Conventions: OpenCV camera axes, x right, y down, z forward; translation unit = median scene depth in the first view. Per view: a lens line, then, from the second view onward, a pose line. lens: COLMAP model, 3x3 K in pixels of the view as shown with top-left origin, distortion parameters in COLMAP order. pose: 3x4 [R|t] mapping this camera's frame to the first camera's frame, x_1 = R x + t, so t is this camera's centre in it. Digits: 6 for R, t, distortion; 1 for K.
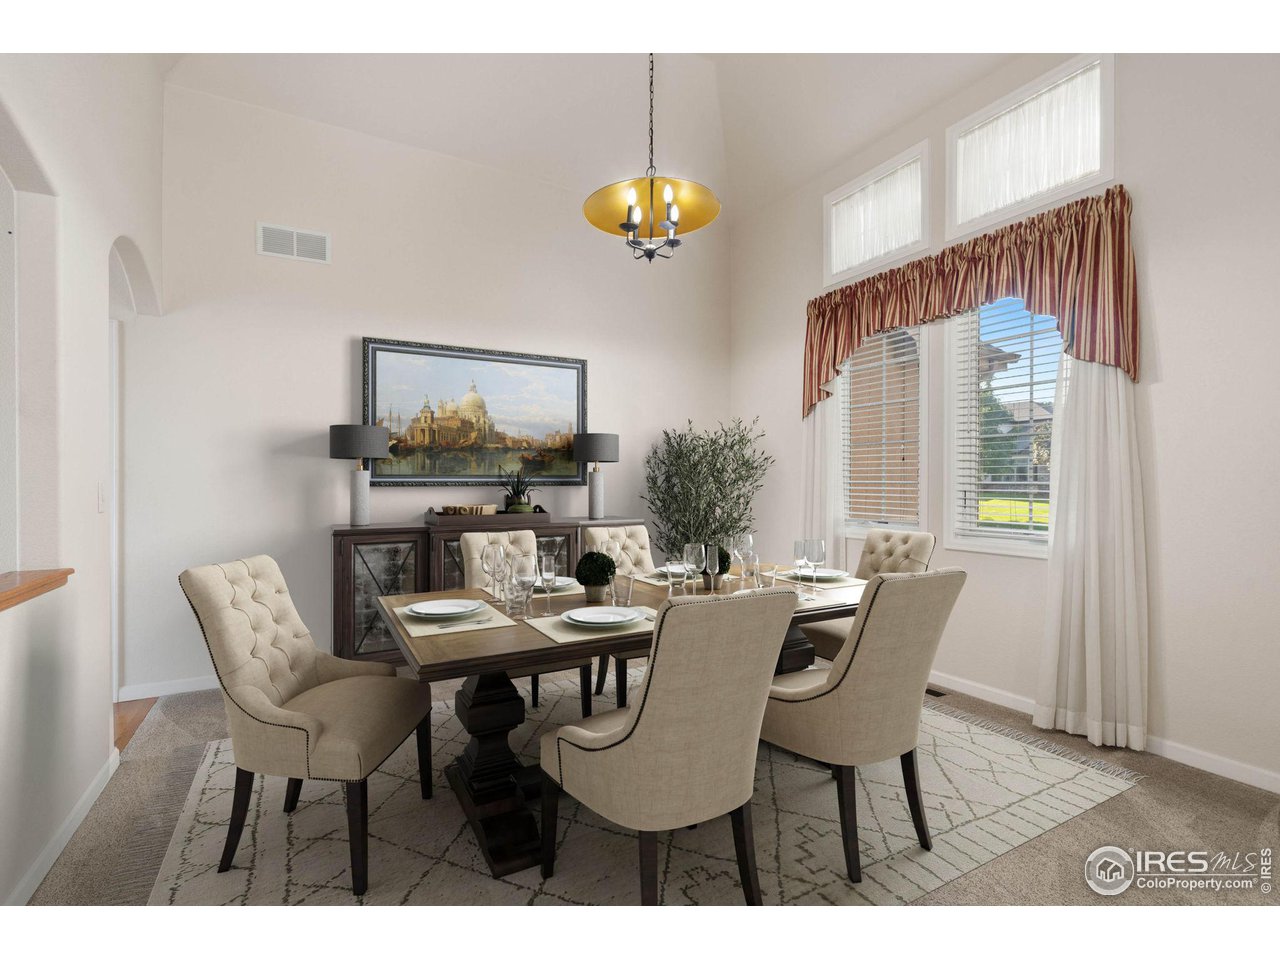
lens RADIAL K [[584.3, 0, 629.8], [0, 584.3, 476.5], [0, 0, 1]] dist [-0.002792, -0.000255]
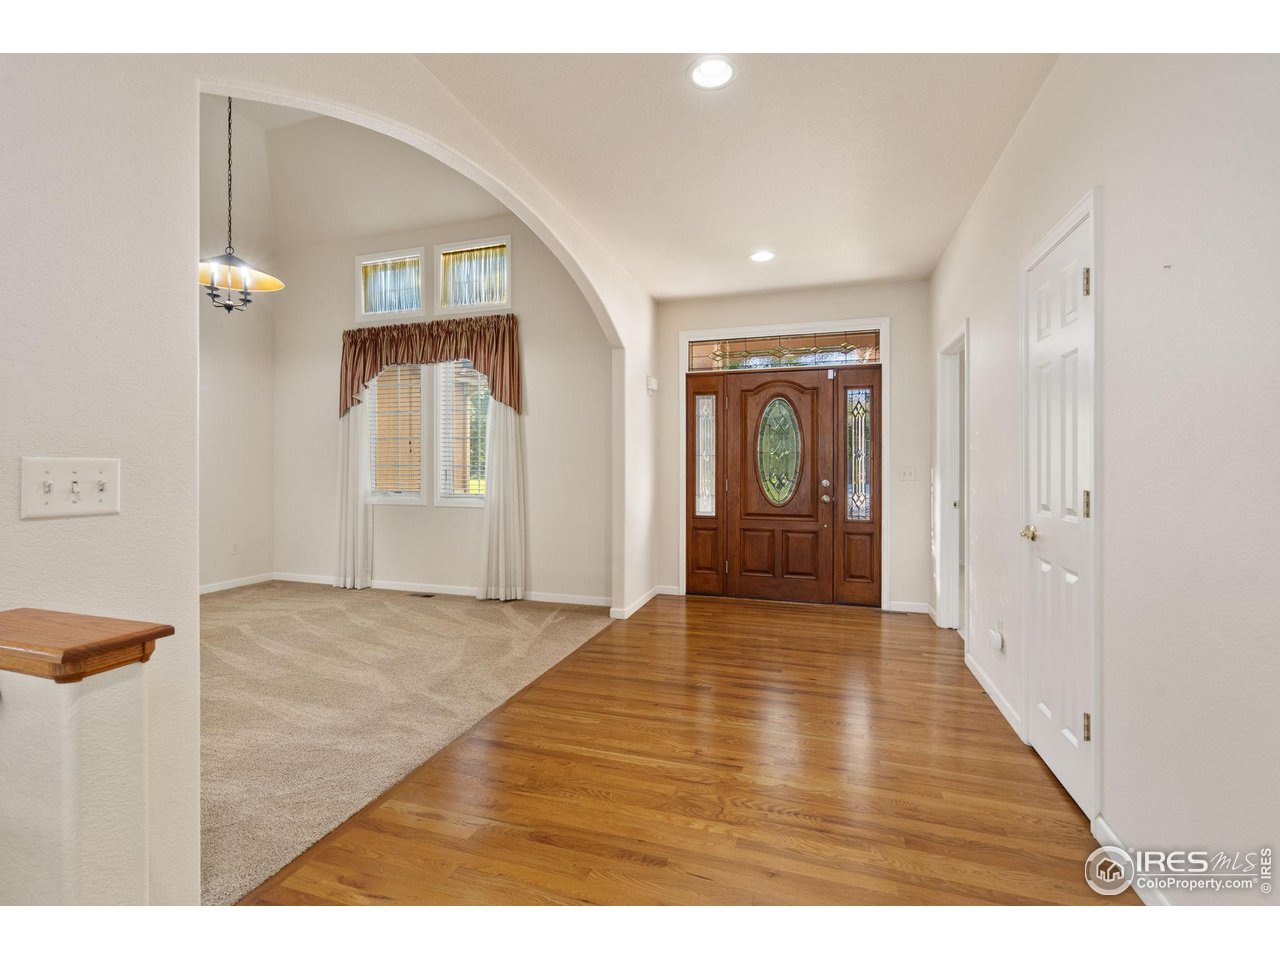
lens RADIAL K [[584.3, 0, 629.8], [0, 584.3, 476.5], [0, 0, 1]] dist [-0.002792, -0.000255]
pose [[0.731788, -0.006802, 0.681499, -0.170756], [-0.008675, 0.999776, 0.019294, 0.006630], [-0.681477, -0.020031, 0.731565, -0.572950]]
